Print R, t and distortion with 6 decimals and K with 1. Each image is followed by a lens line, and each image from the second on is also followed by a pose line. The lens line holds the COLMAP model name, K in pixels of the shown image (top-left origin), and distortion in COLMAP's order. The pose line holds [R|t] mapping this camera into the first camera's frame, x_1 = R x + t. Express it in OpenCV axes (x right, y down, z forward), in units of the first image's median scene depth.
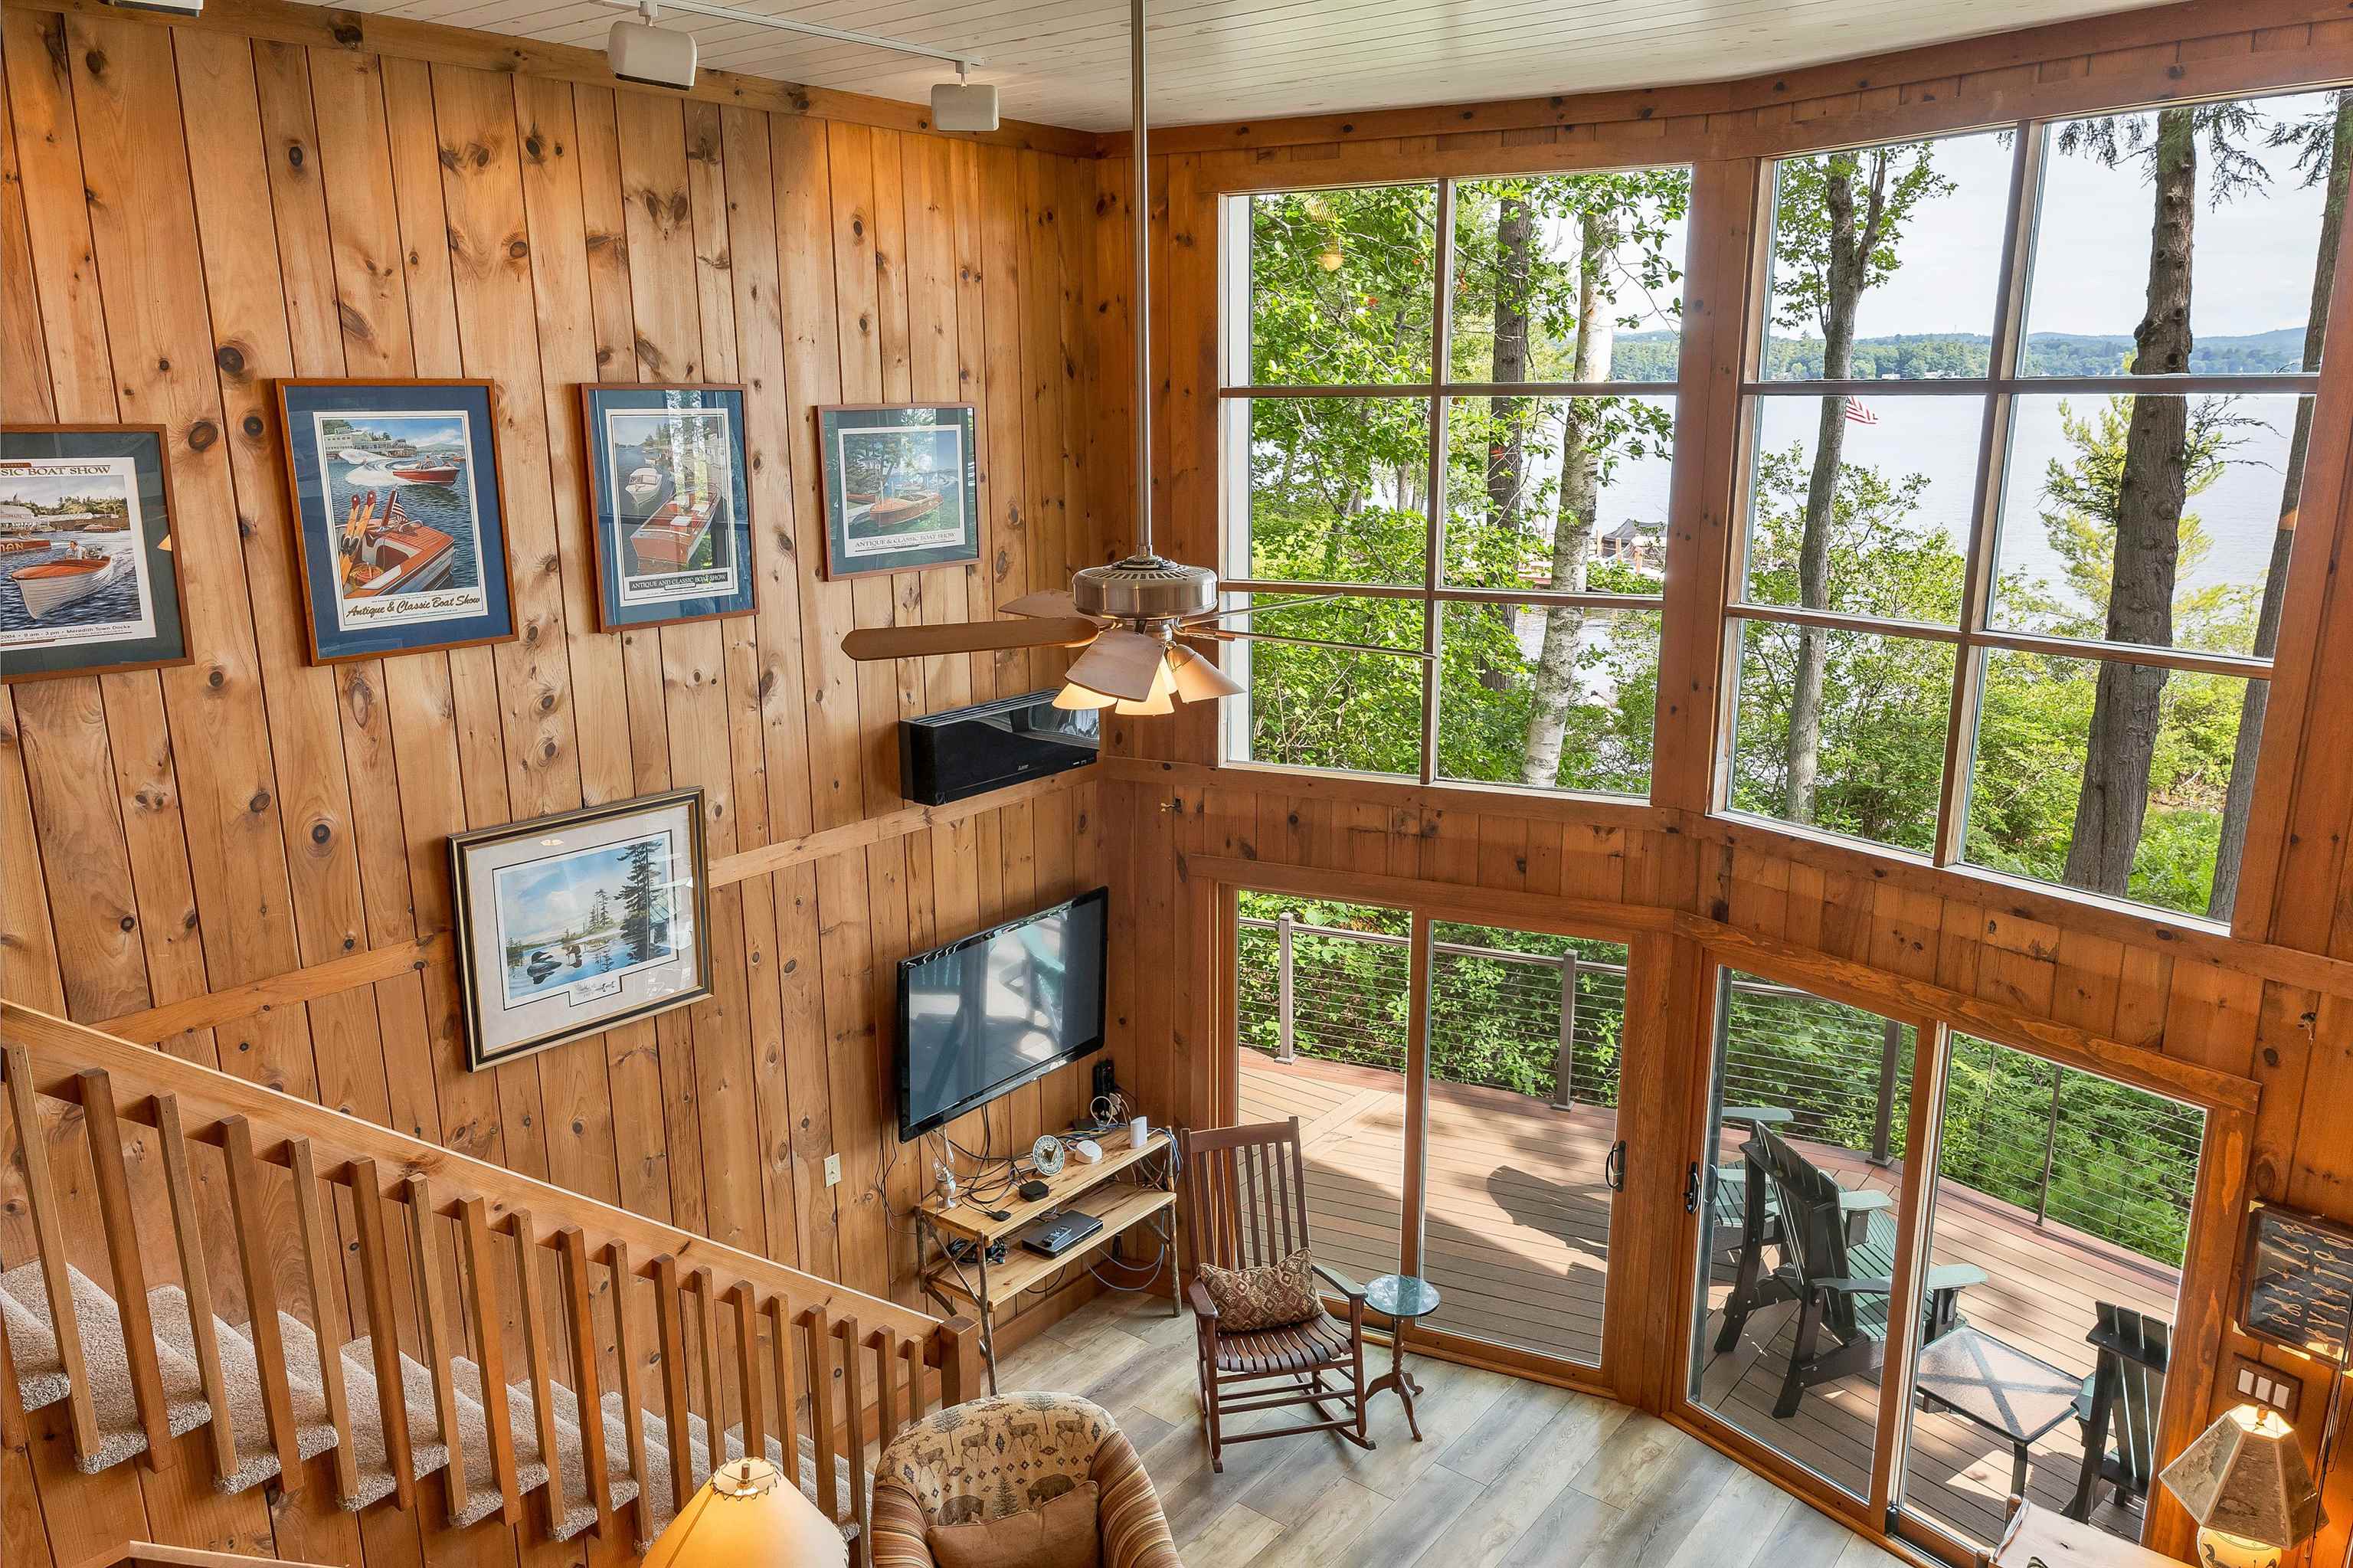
lens RADIAL K [[1631.7, 0, 1176.4], [0, 1631.7, 789.2], [0, 0, 1]] dist [0.006788, -0.008509]
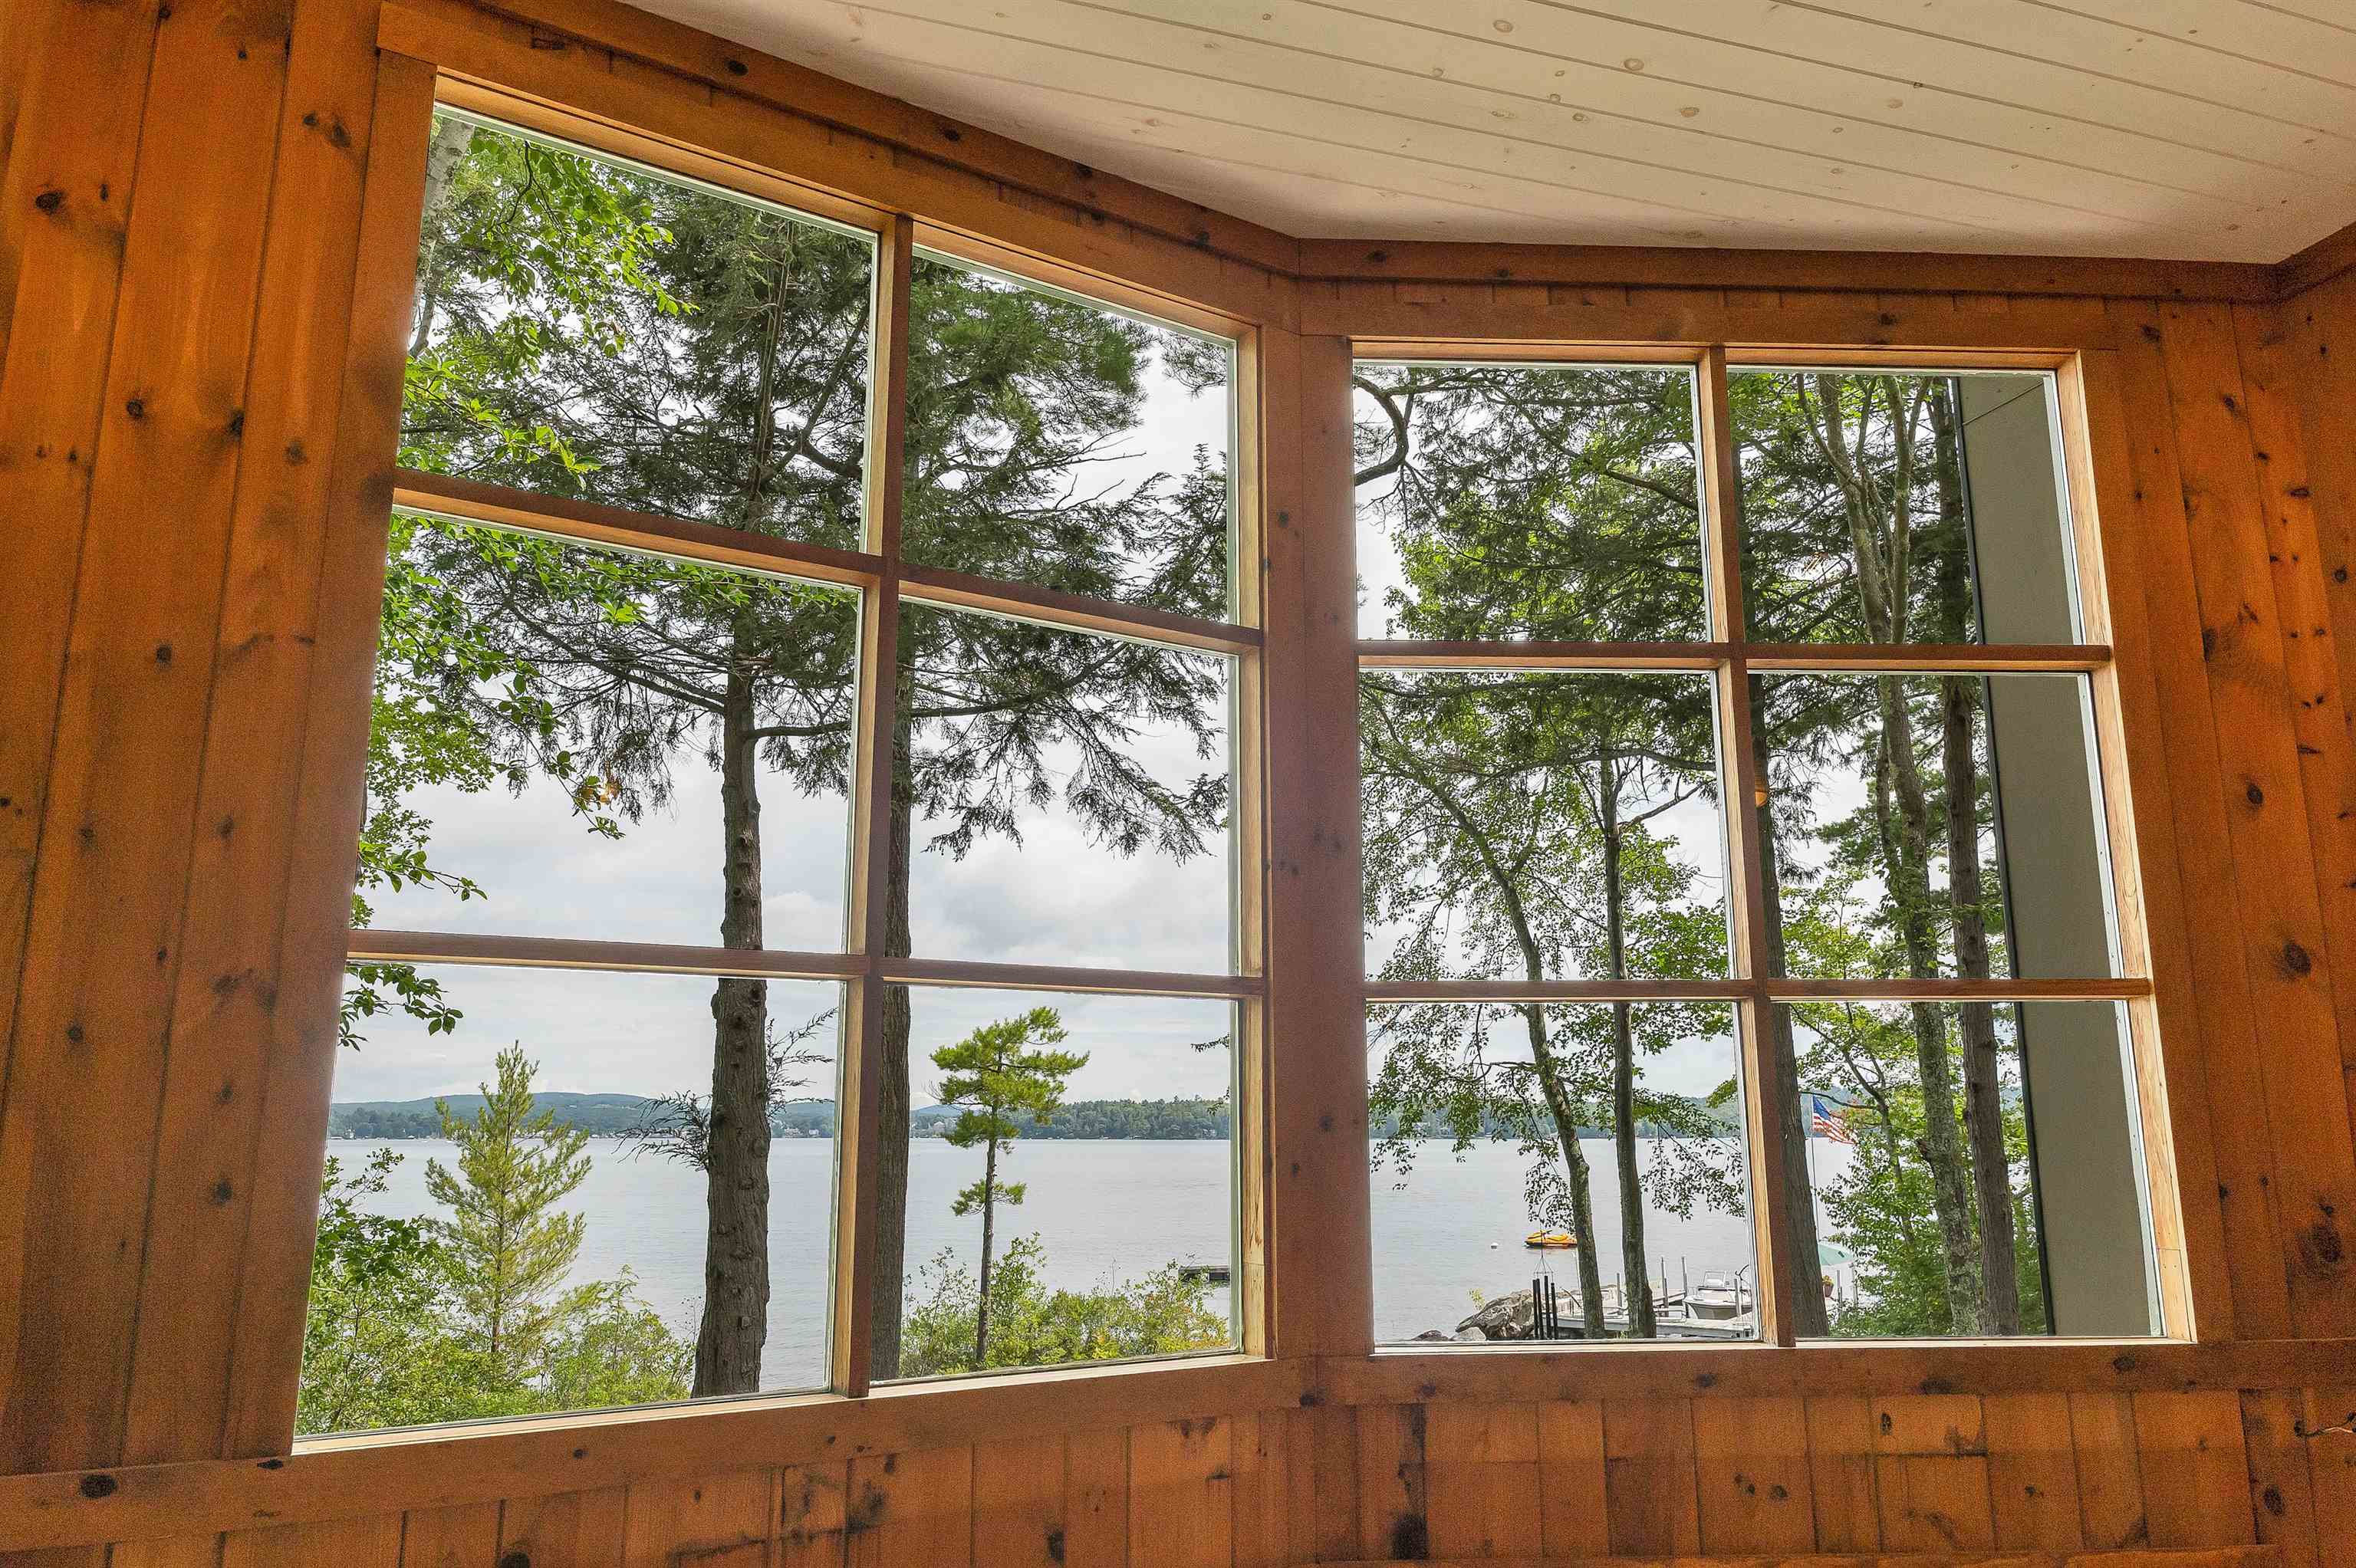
lens RADIAL K [[1633.6, 0, 1180.5], [0, 1633.6, 787.8], [0, 0, 1]] dist [0.006788, -0.008509]
pose [[0.550974, 0.177050, 0.815525, -0.201559], [0.198159, 0.921530, -0.333940, 0.010693], [-0.810655, 0.345596, 0.472655, 0.712988]]
